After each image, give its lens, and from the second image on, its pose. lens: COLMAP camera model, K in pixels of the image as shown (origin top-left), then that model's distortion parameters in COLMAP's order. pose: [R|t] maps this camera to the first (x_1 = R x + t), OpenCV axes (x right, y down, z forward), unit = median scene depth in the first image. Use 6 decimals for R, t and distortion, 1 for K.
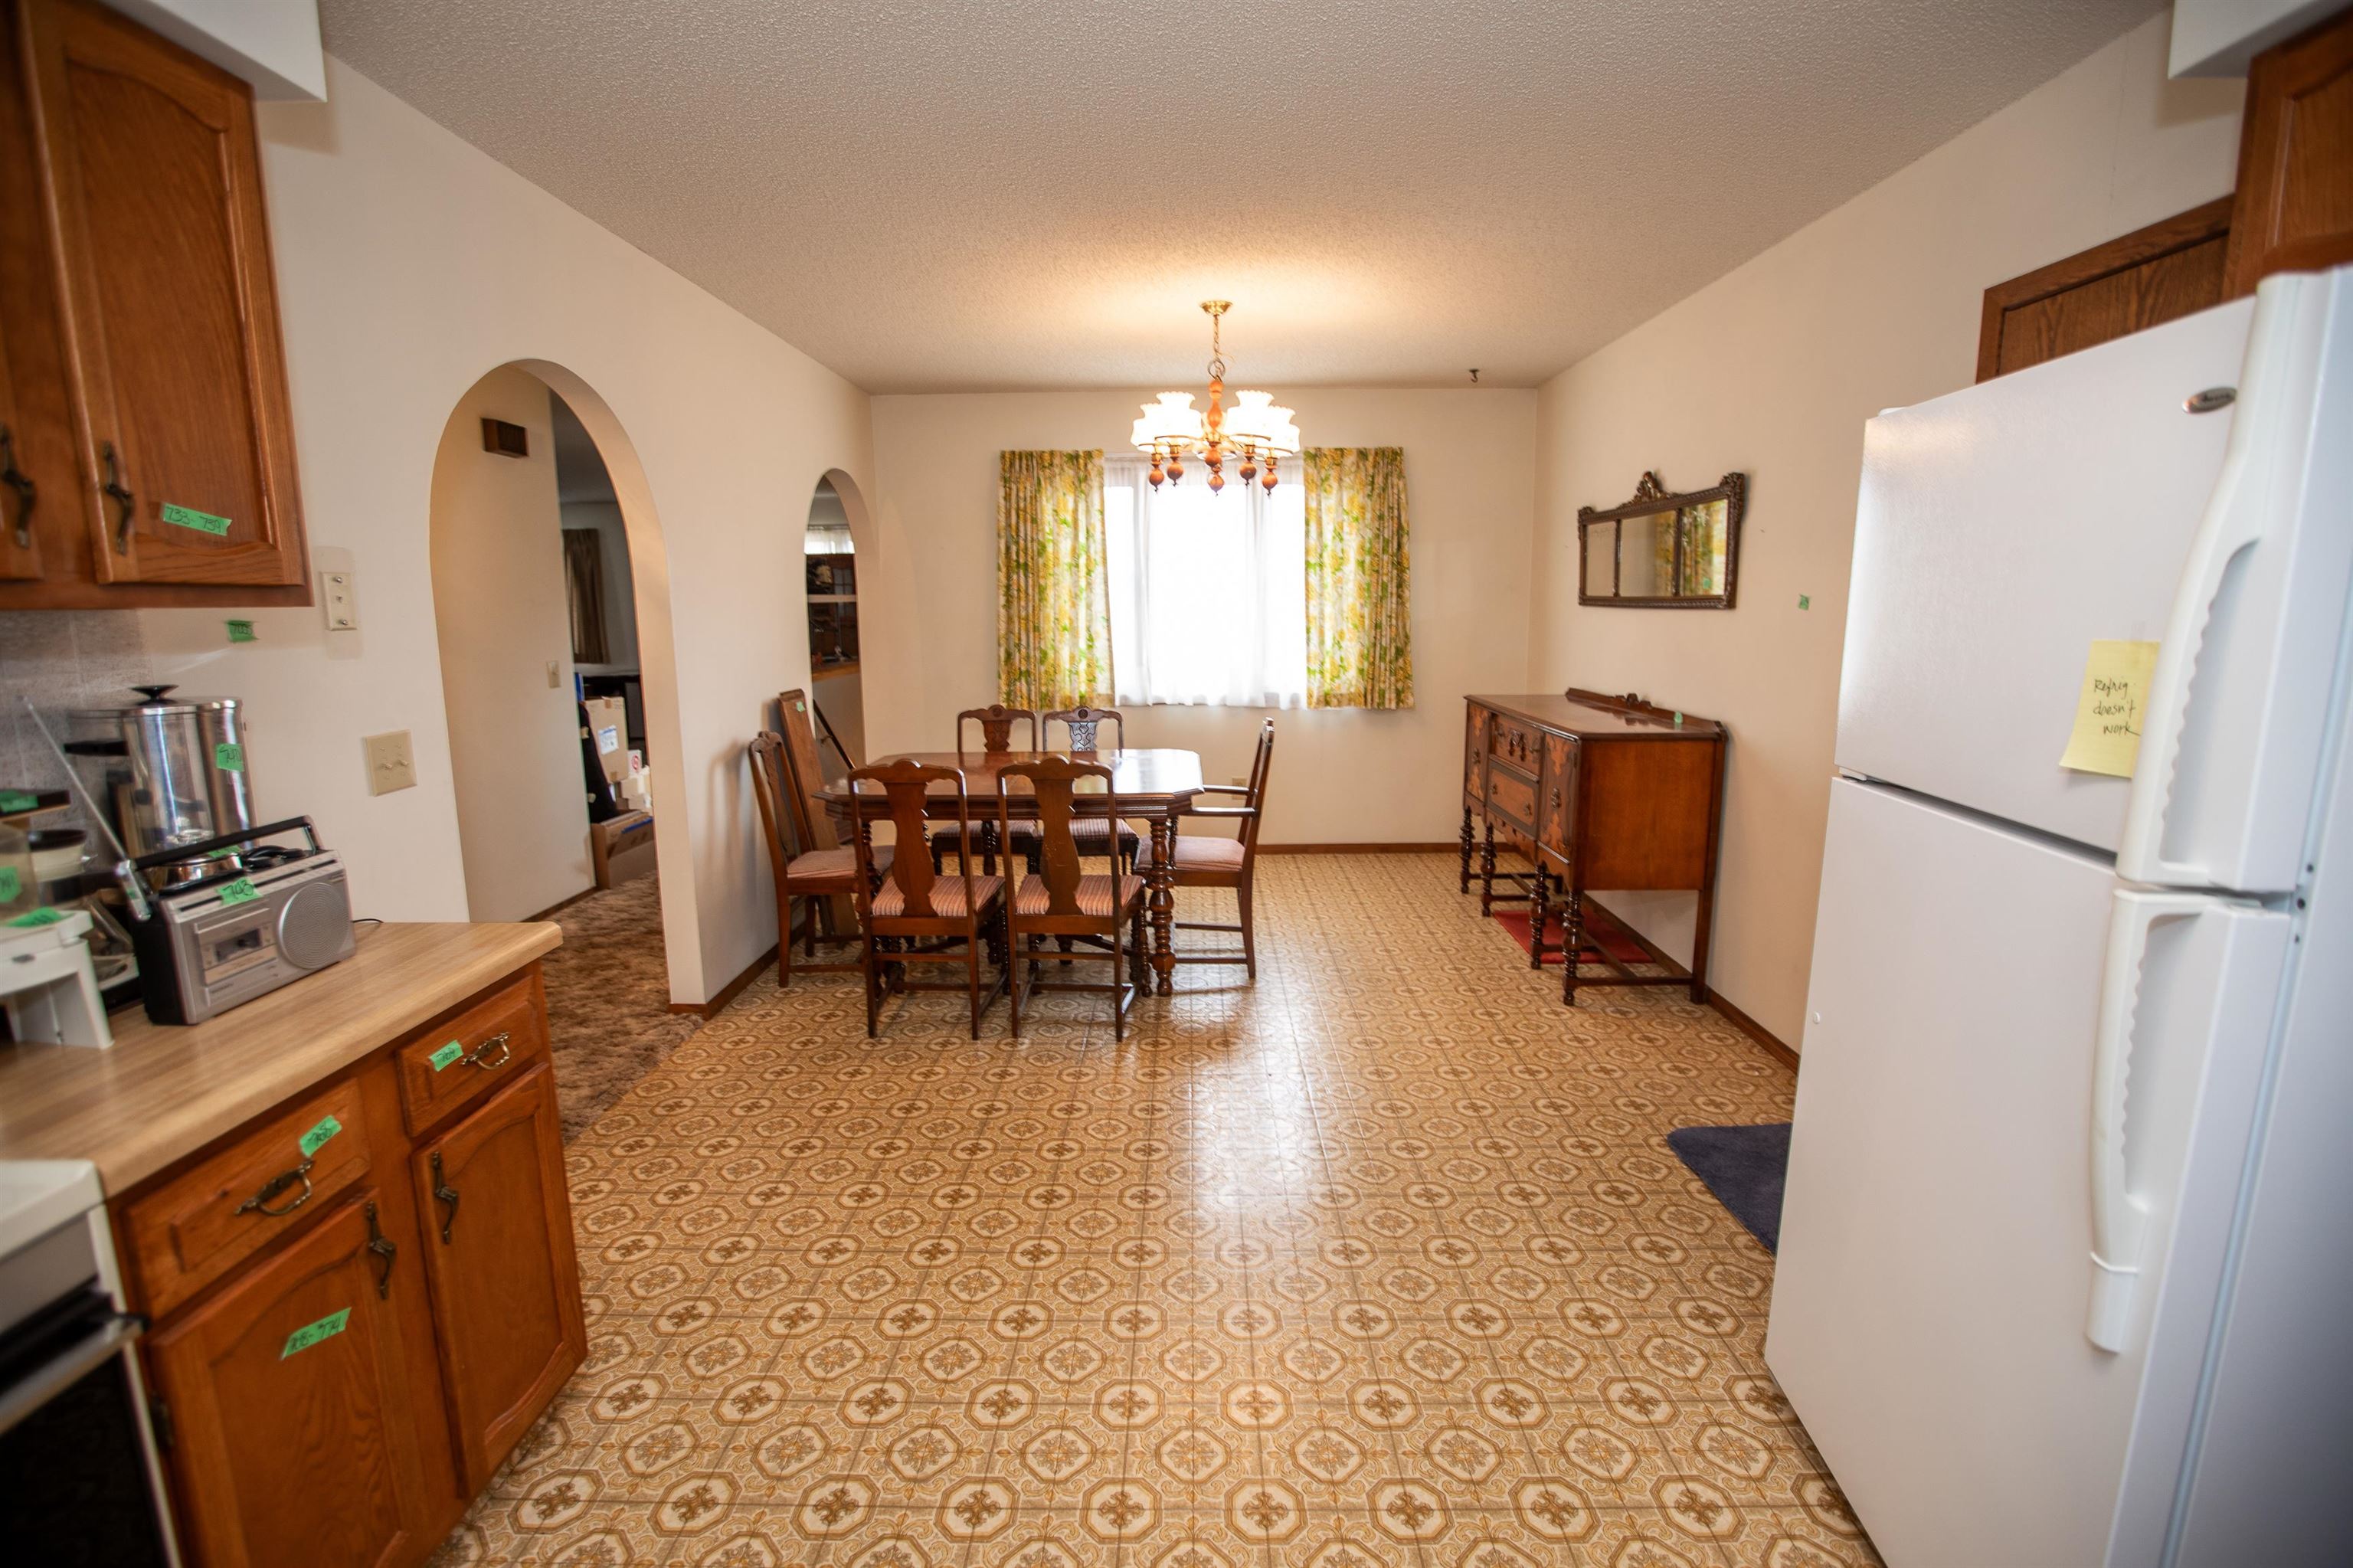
lens RADIAL K [[1079.7, 0, 1188.2], [0, 1079.7, 778.7], [0, 0, 1]] dist [-0.040380, 0.009863]
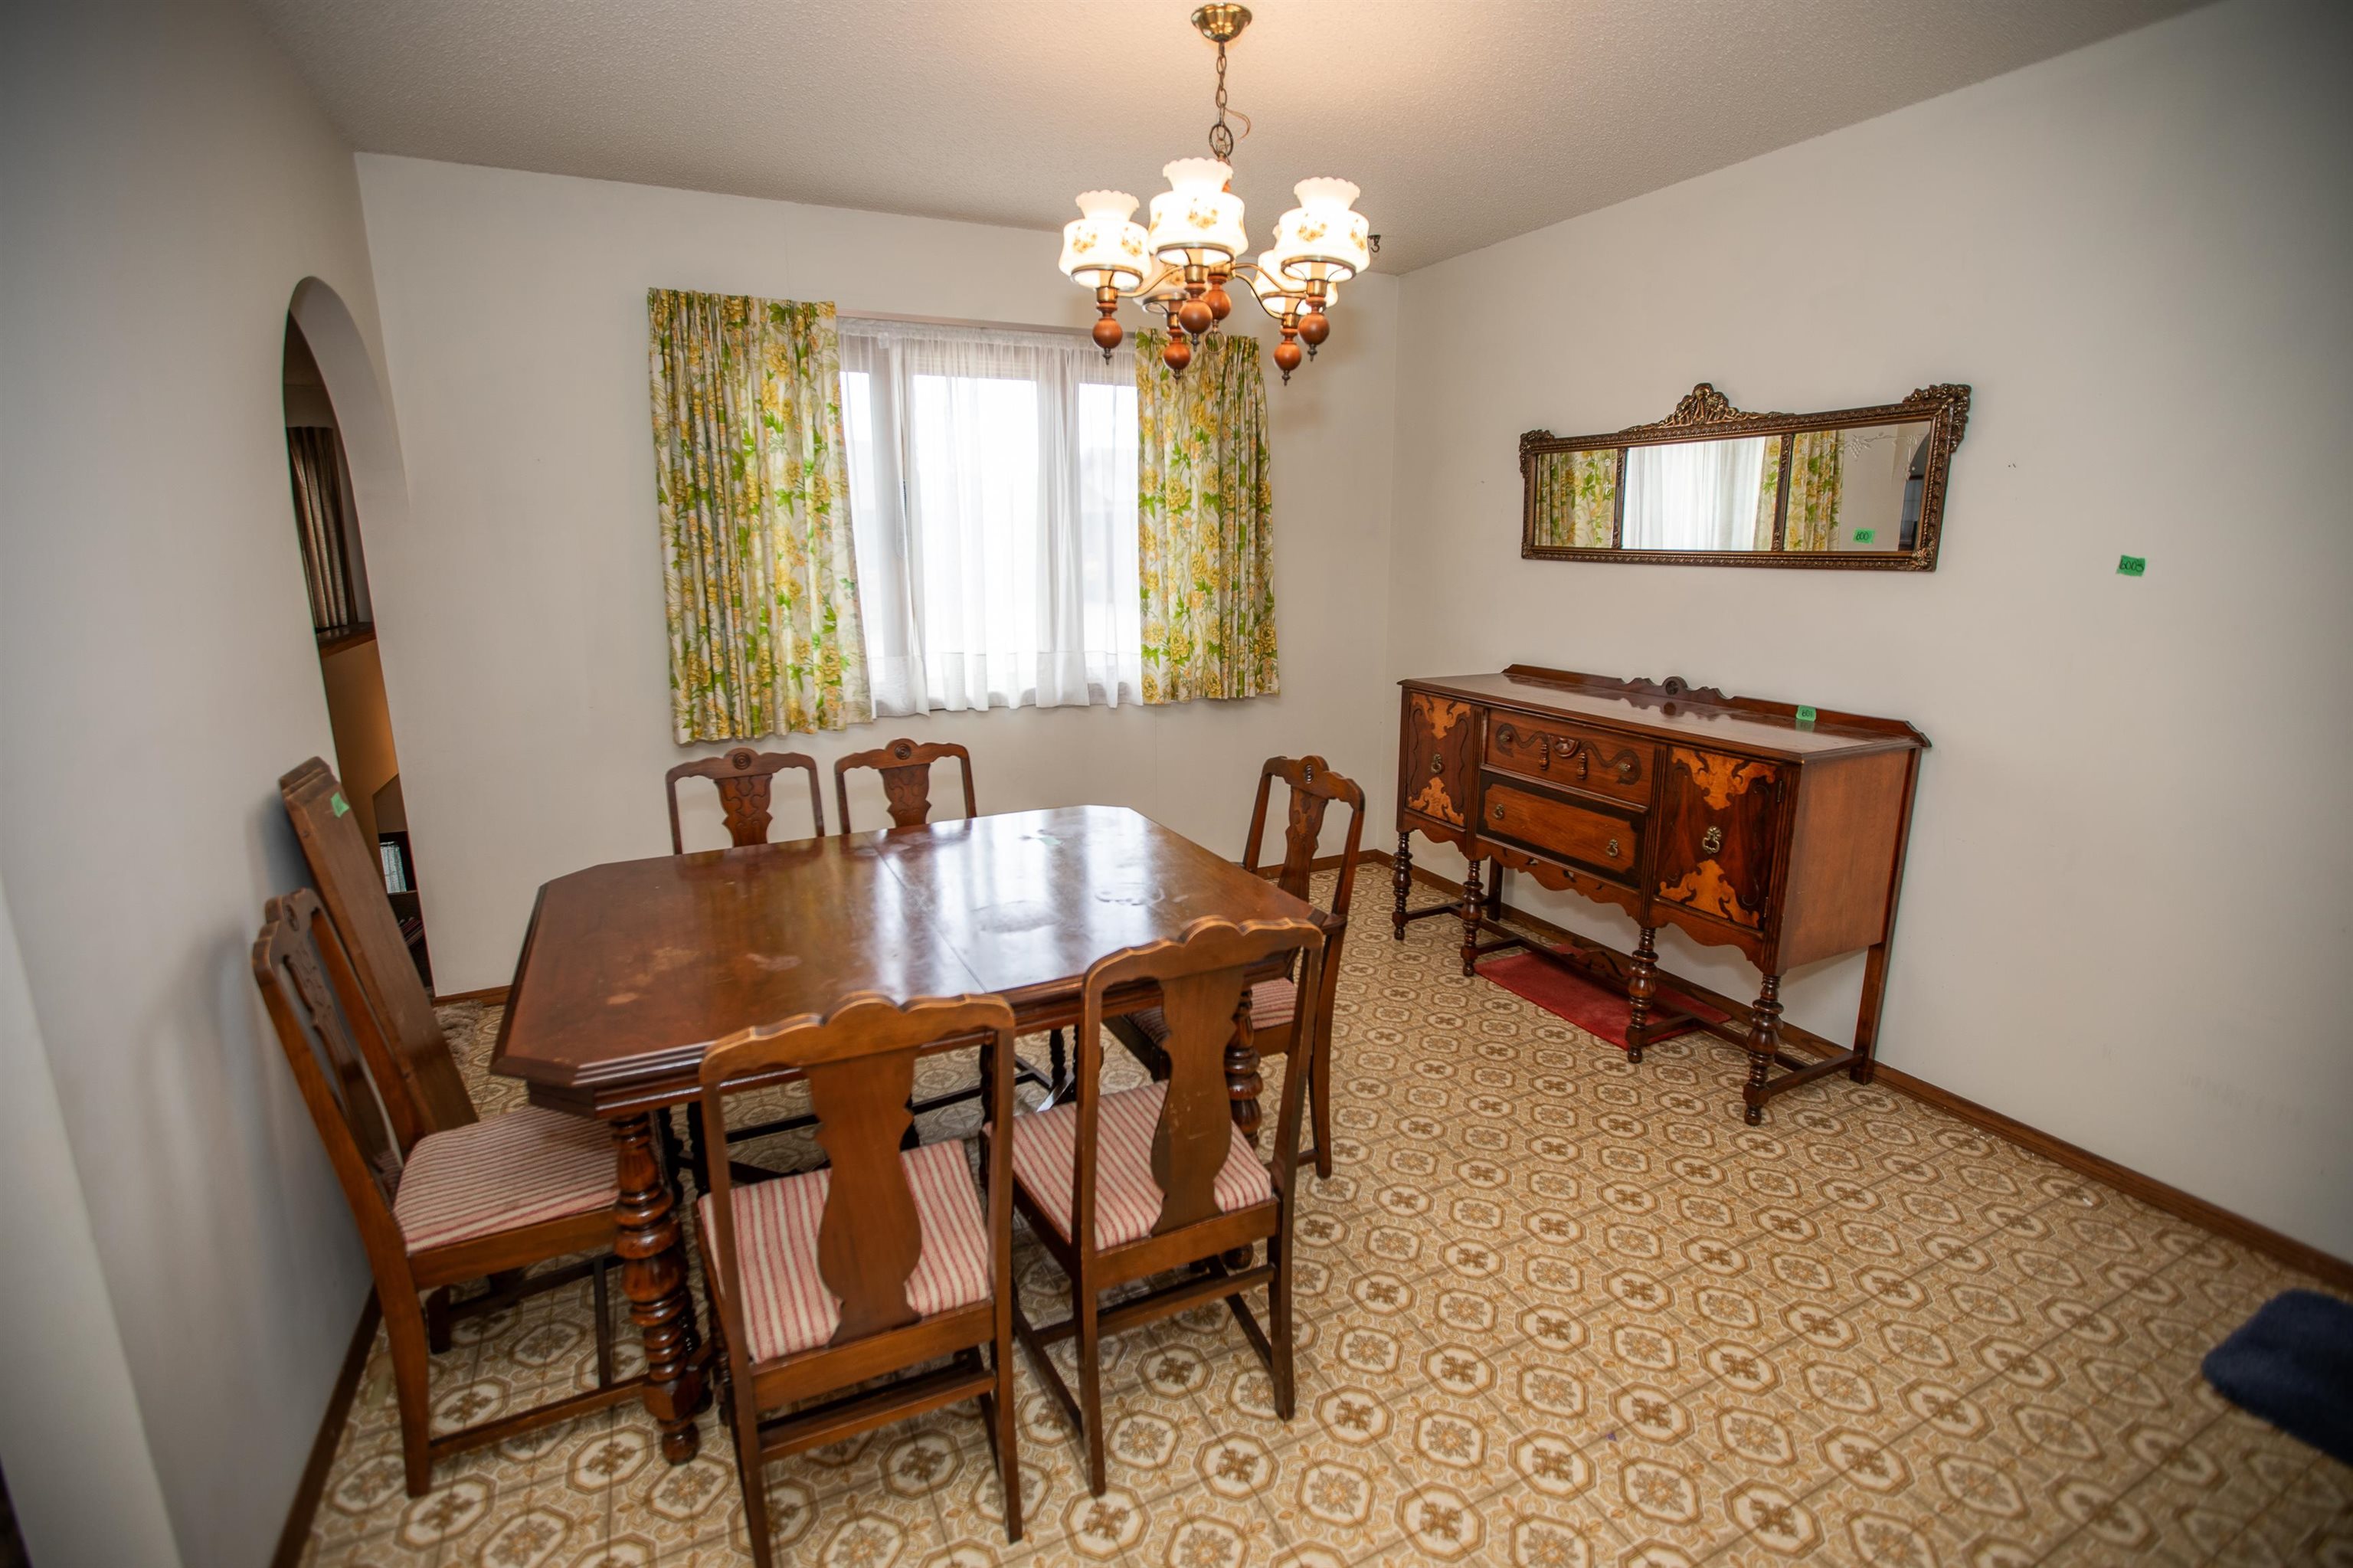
lens RADIAL K [[1079.7, 0, 1200.2], [0, 1079.7, 776.4], [0, 0, 1]] dist [-0.040380, 0.009863]
pose [[0.894178, -0.093424, 0.437855, -0.184119], [0.070232, 0.995148, 0.068905, -0.066942], [-0.442168, -0.030862, 0.896401, 0.359623]]
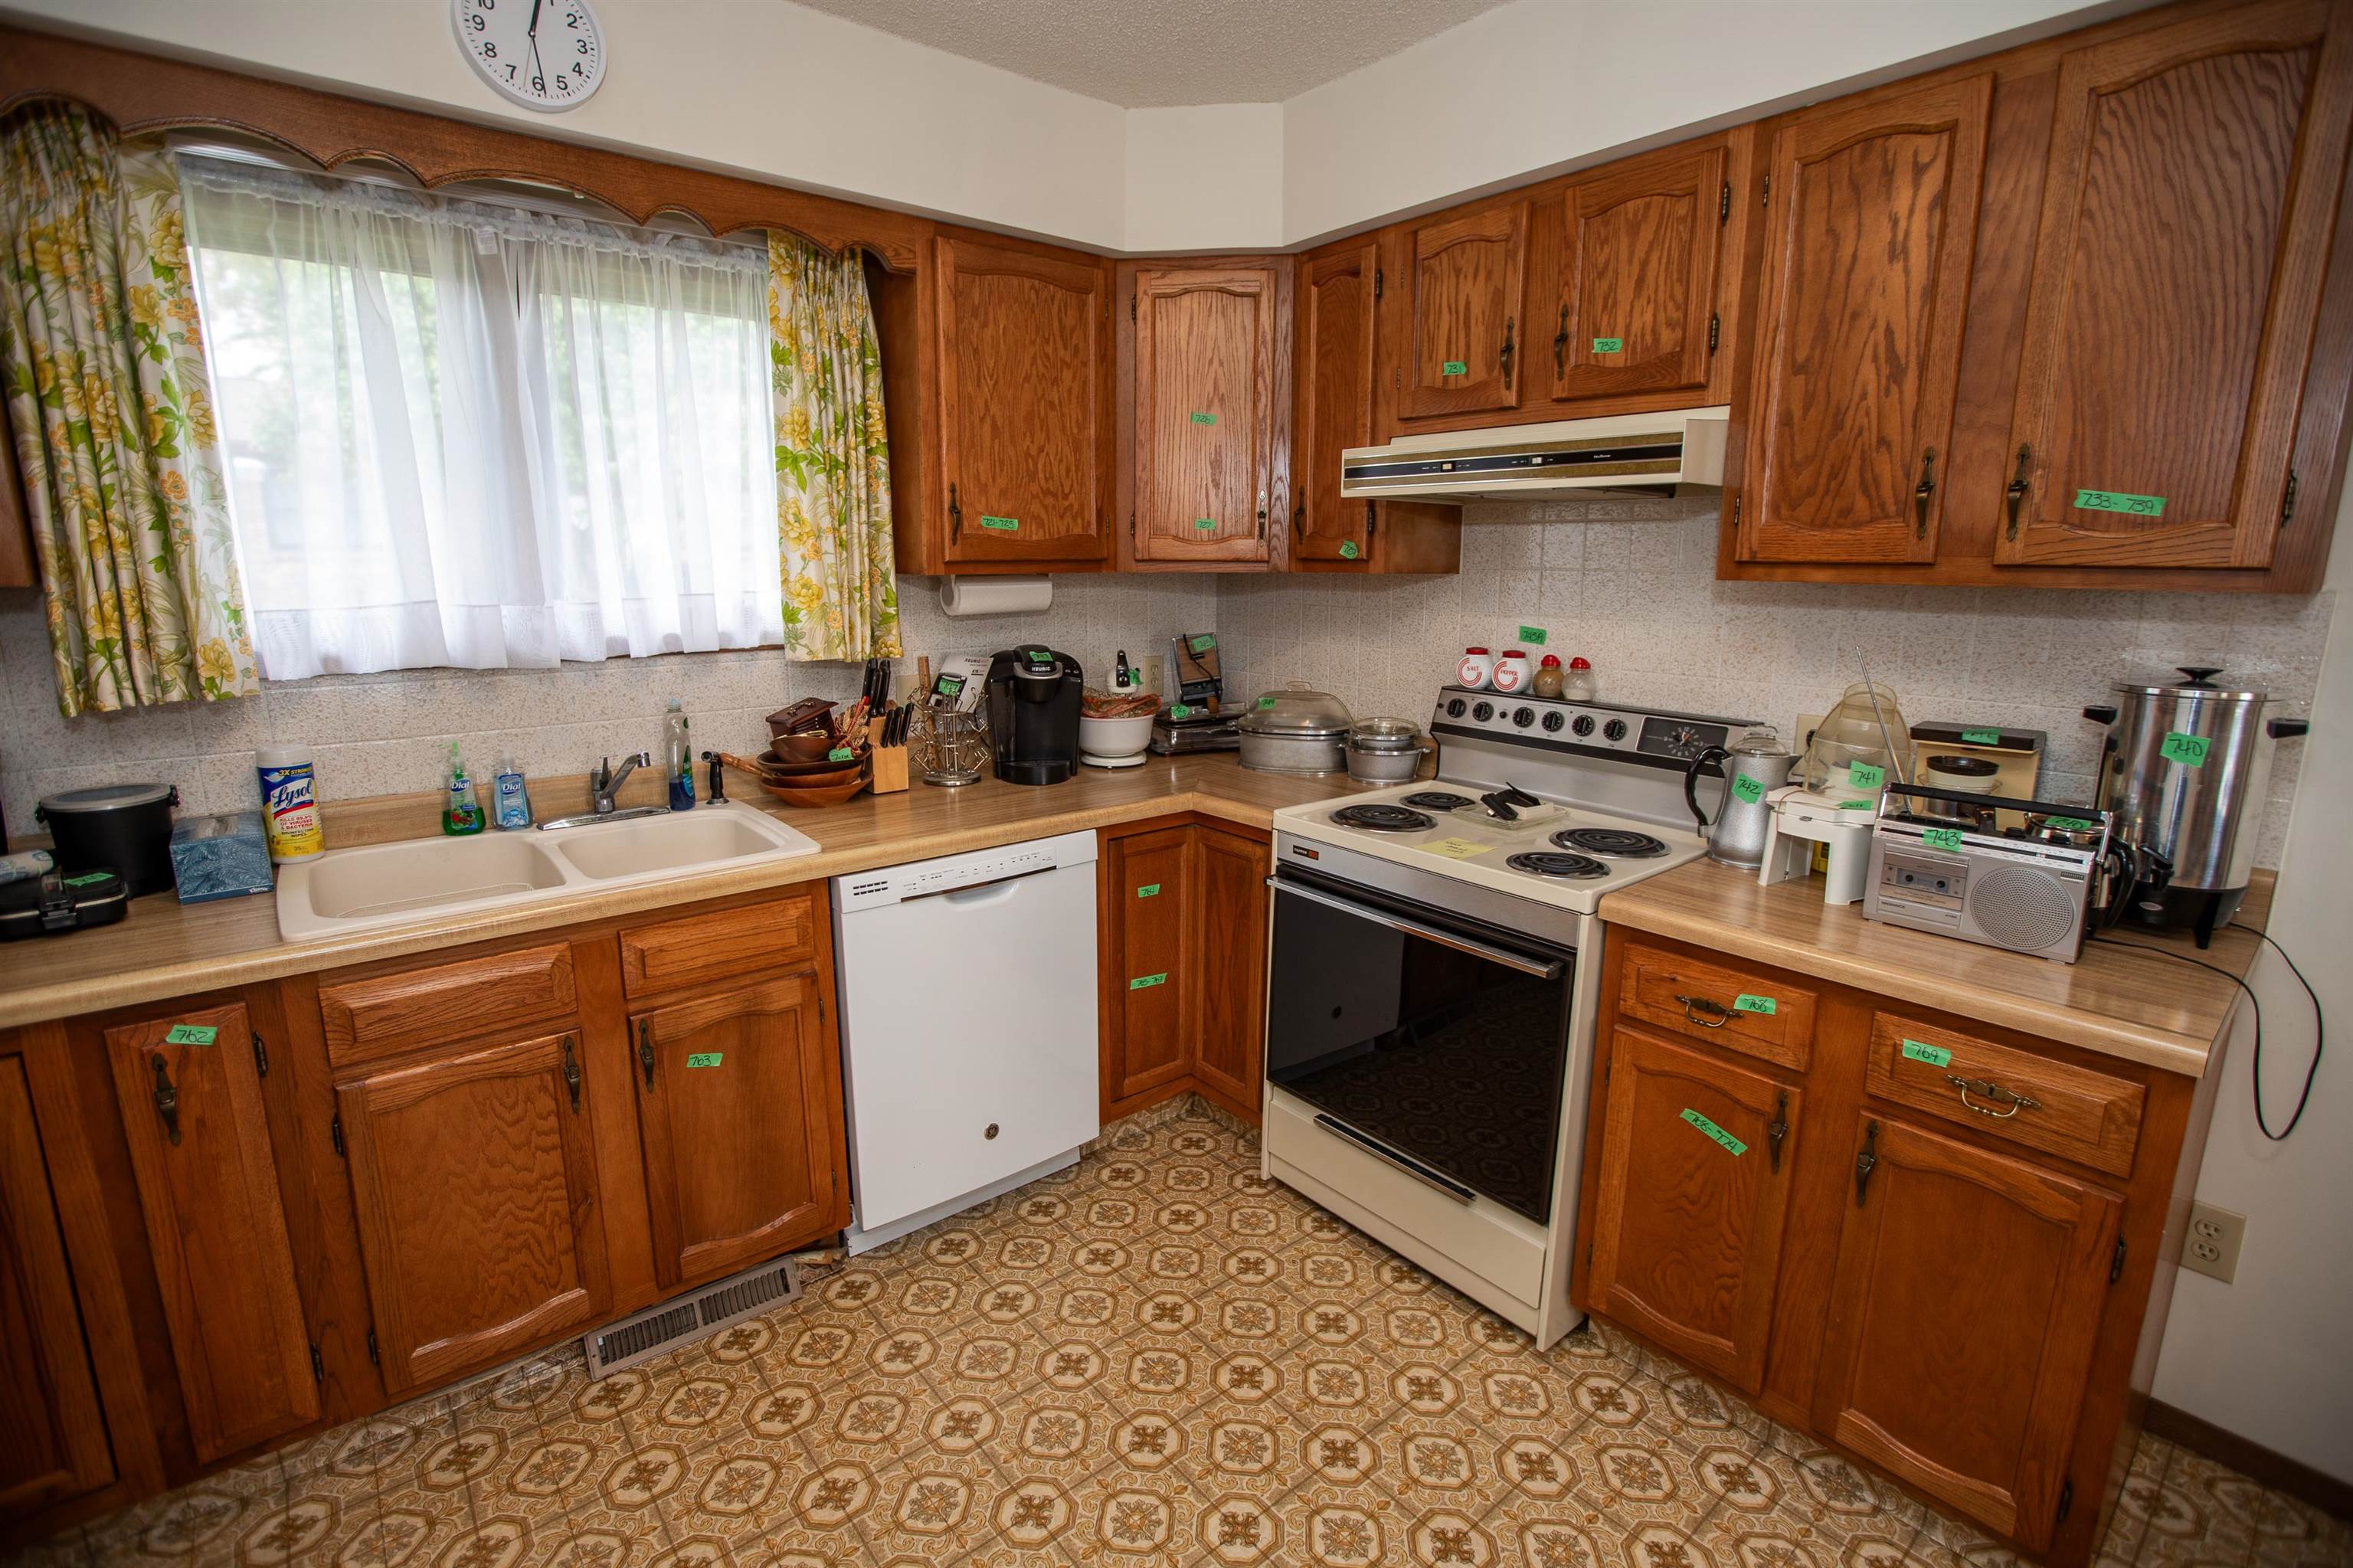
lens RADIAL K [[1079.7, 0, 1169.1], [0, 1079.7, 778.5], [0, 0, 1]] dist [-0.040380, 0.009863]
pose [[-0.780420, 0.129594, -0.611678, 0.109417], [-0.098796, 0.940436, 0.325298, -0.060680], [0.617401, 0.314301, -0.721132, 0.321597]]
